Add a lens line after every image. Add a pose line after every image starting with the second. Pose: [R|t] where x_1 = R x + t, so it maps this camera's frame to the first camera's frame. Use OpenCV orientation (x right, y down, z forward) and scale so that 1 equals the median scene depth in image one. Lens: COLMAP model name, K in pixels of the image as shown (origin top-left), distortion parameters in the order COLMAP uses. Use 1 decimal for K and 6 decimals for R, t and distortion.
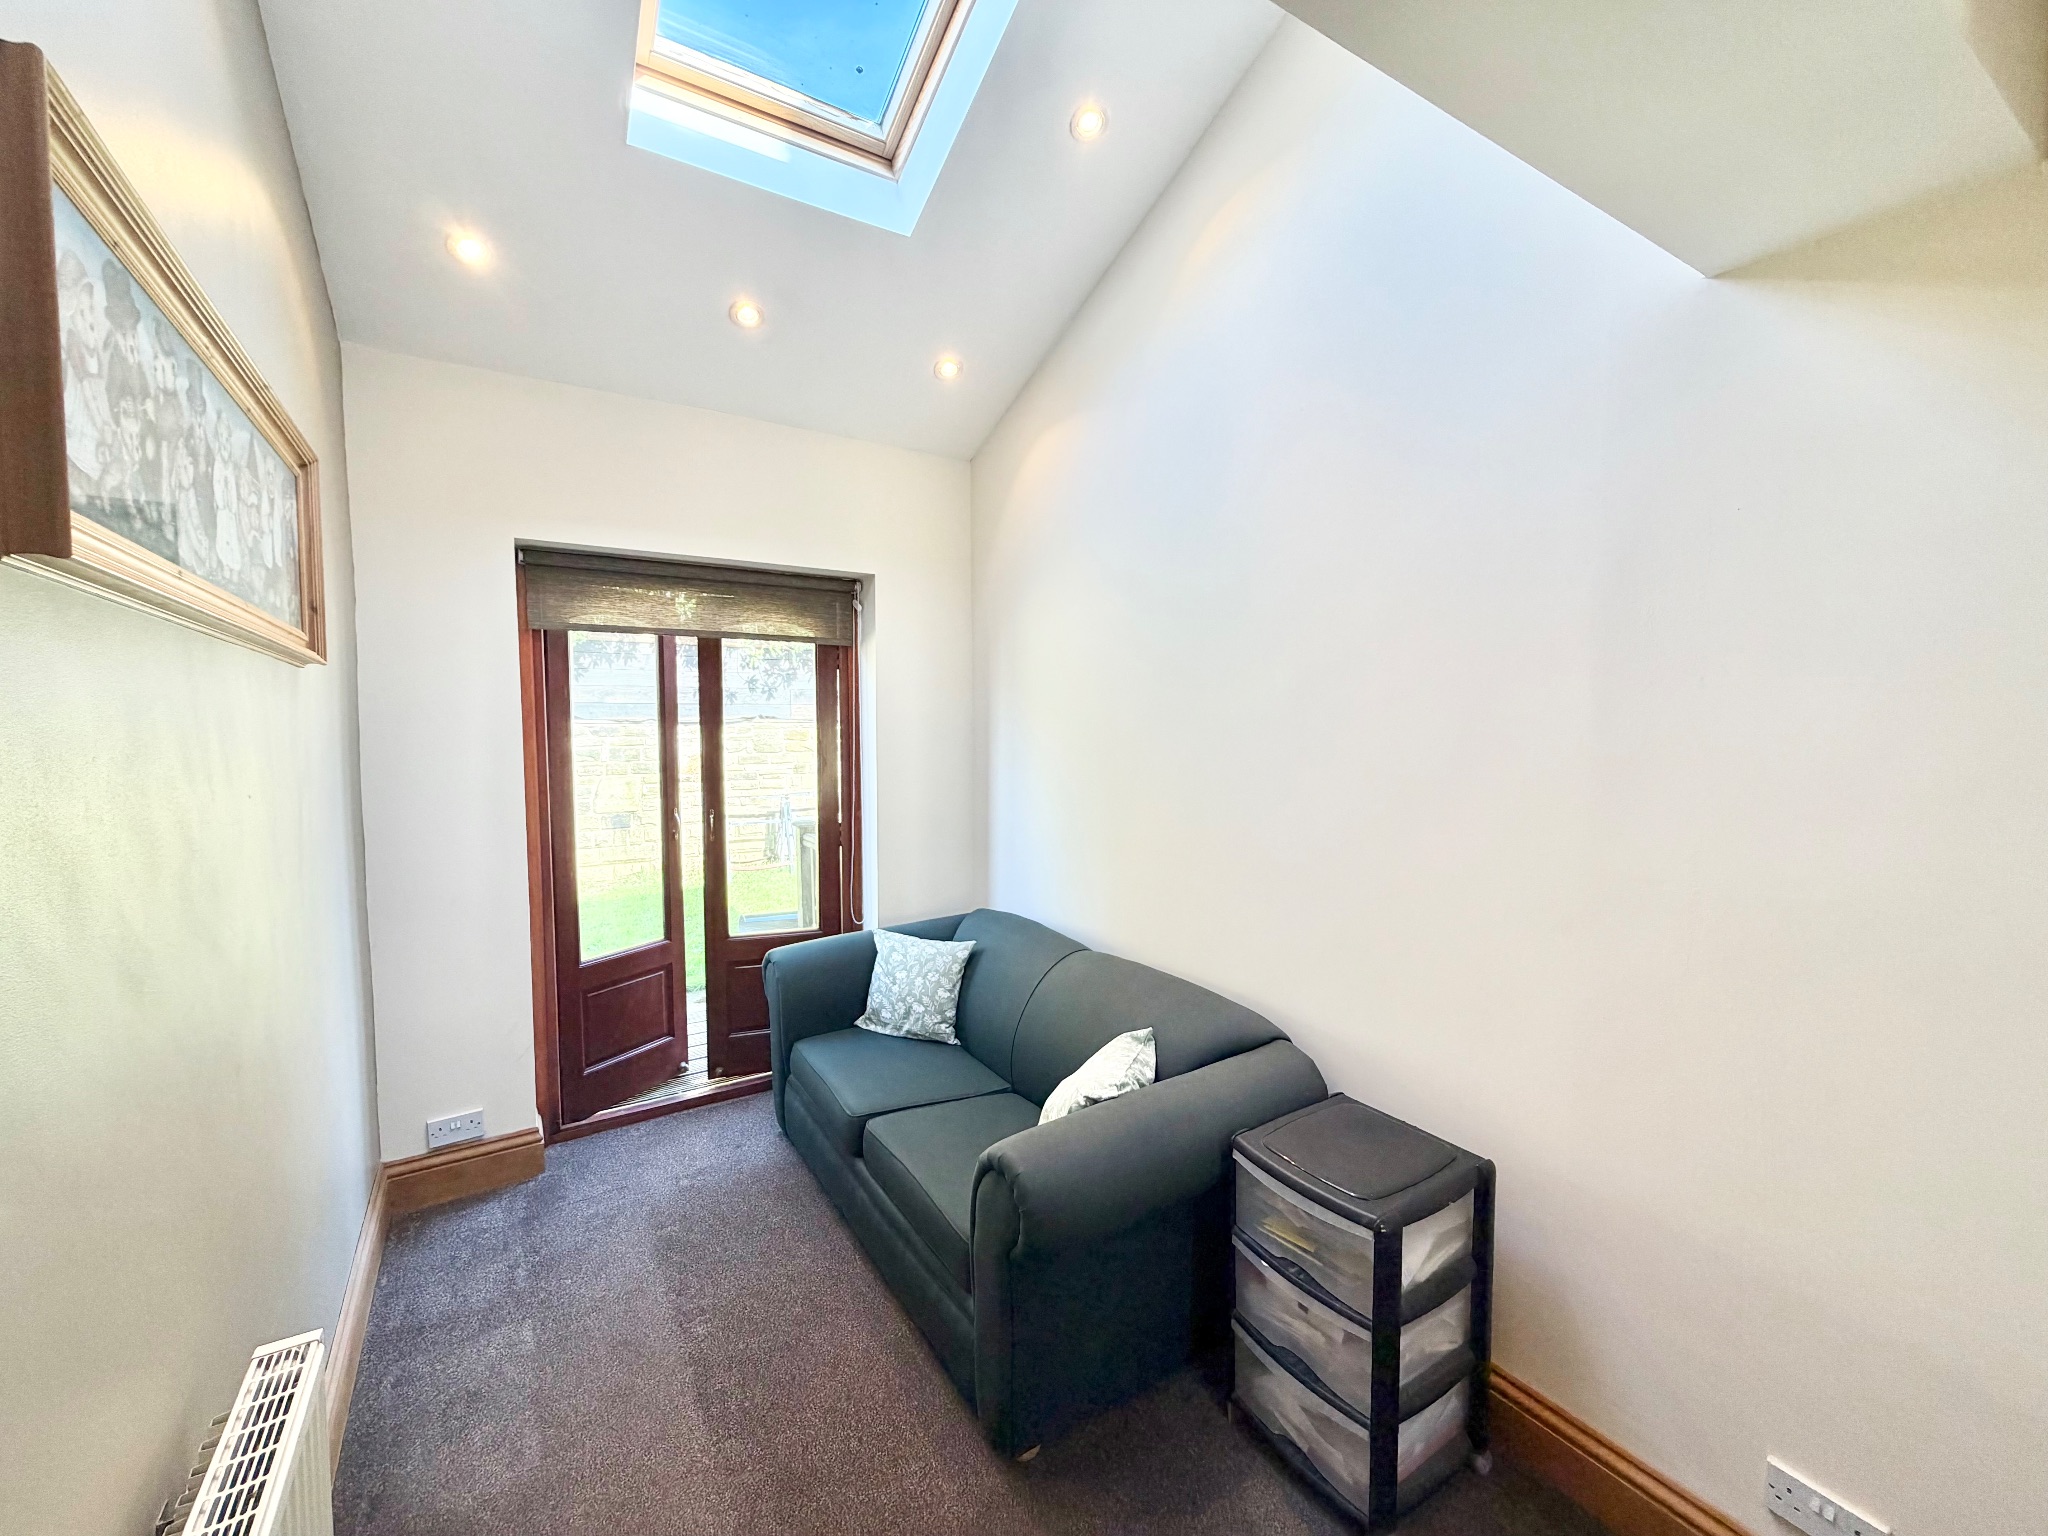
lens RADIAL K [[822.6, 0, 1019.5], [0, 822.6, 769.9], [0, 0, 1]] dist [0.001369, 0.000629]
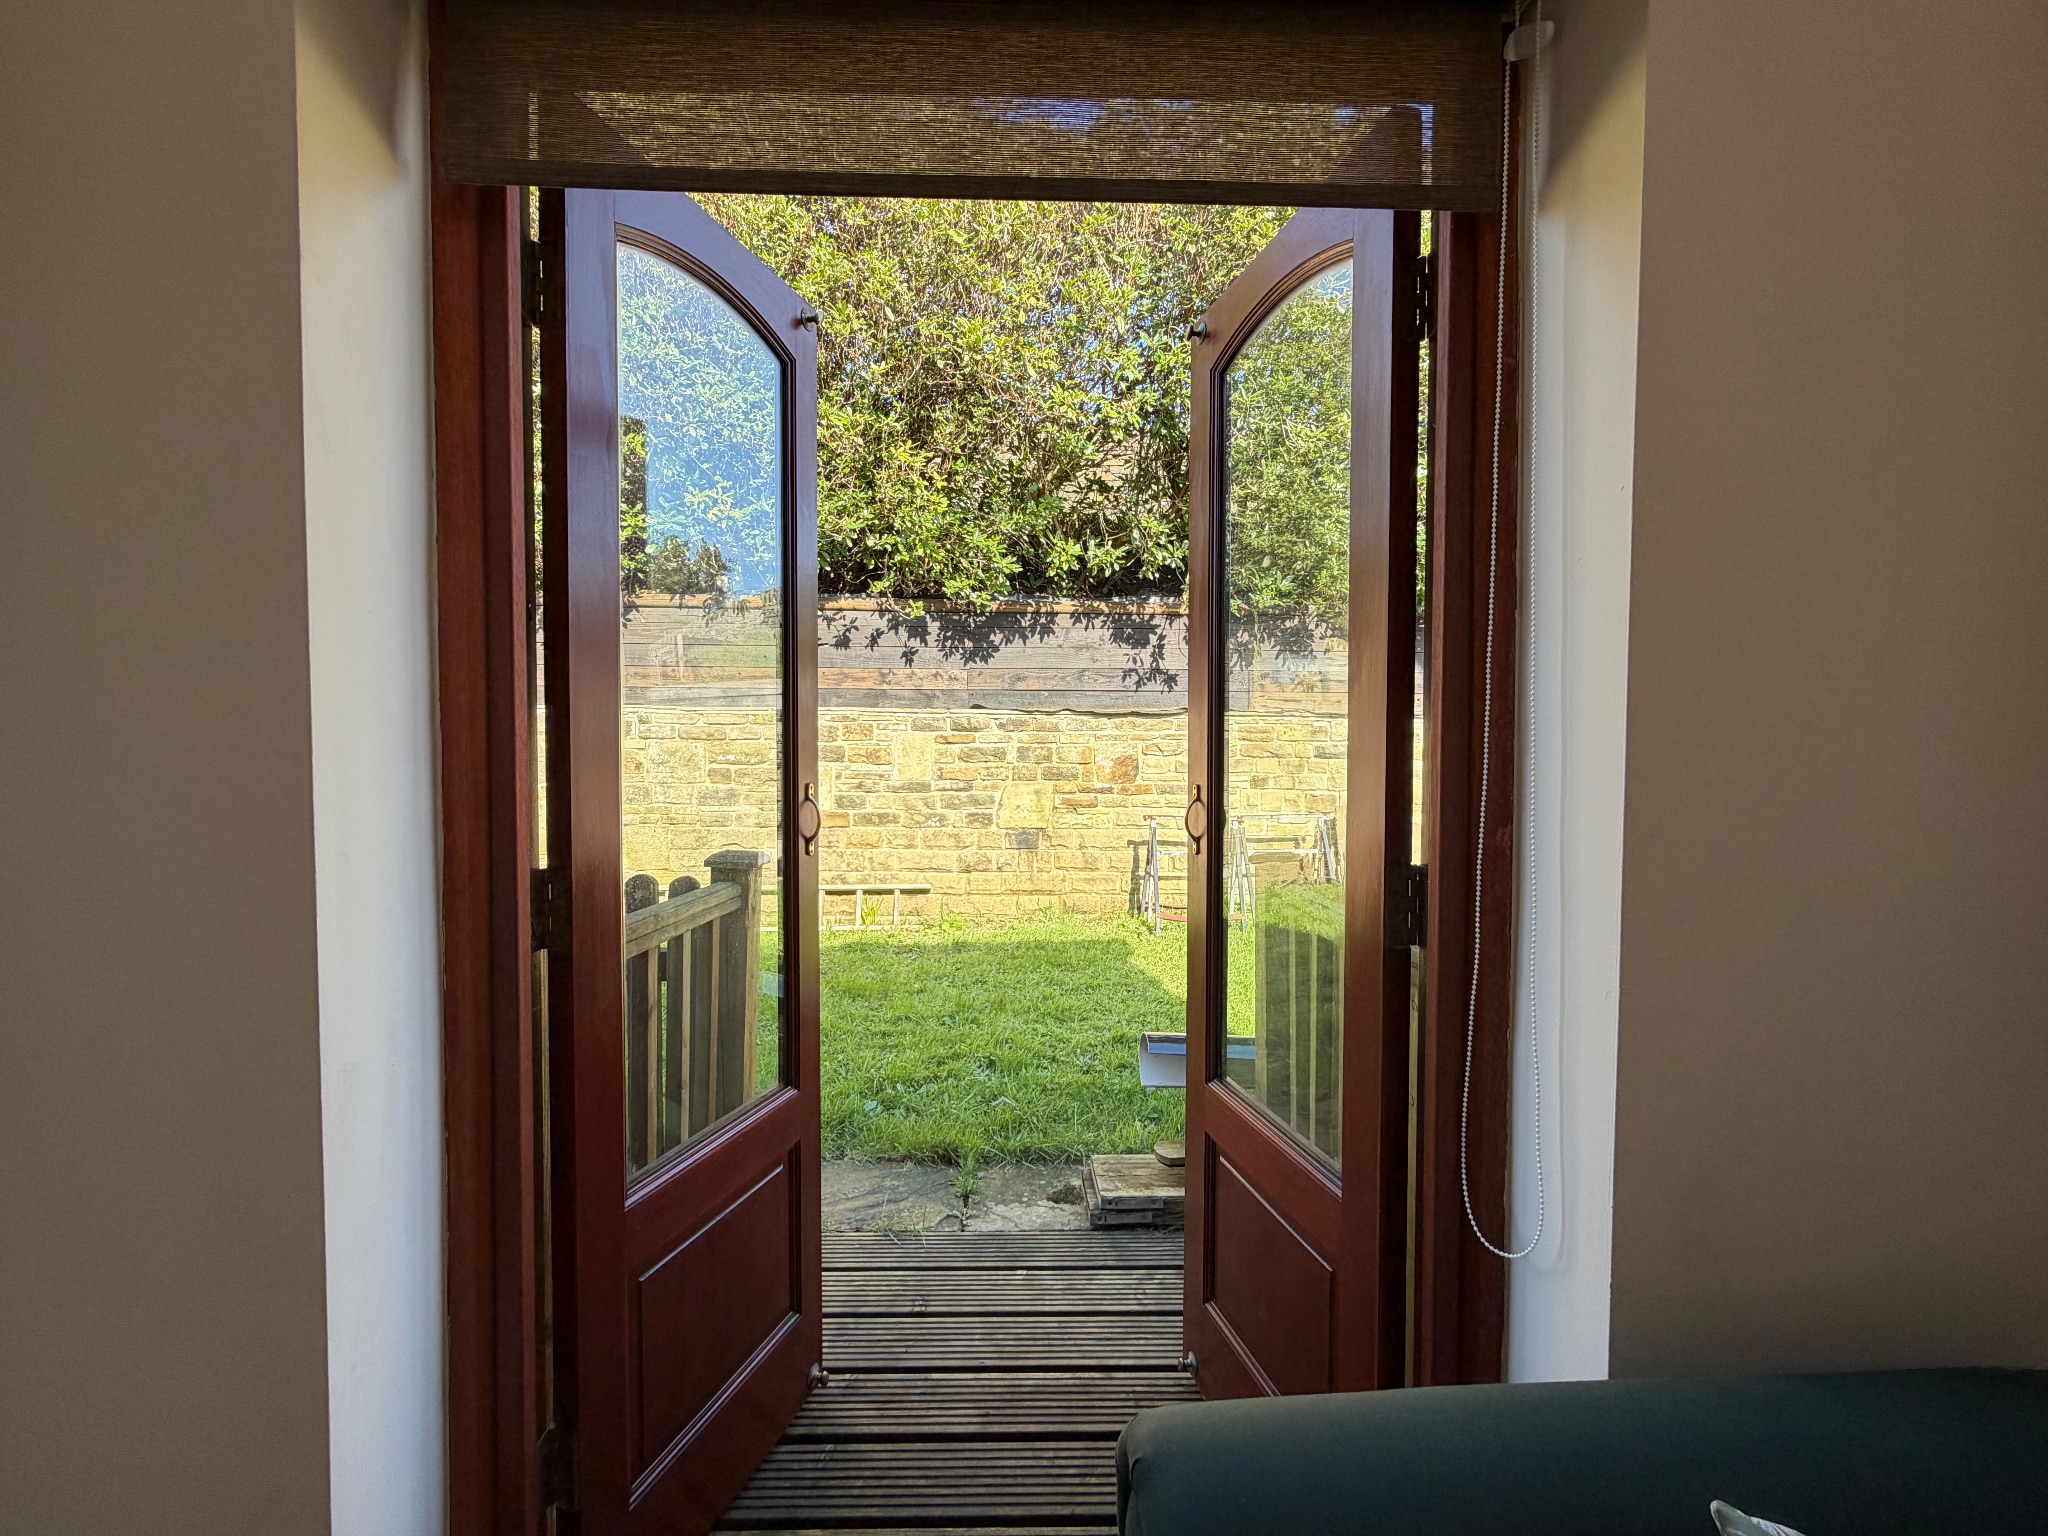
lens RADIAL K [[822.6, 0, 1026.4], [0, 822.6, 775.9], [0, 0, 1]] dist [0.001369, 0.000629]
pose [[0.855694, 0.018093, -0.517166, -0.083285], [-0.039983, 0.998713, -0.031215, 0.026111], [0.515935, 0.047388, 0.855316, 0.330480]]
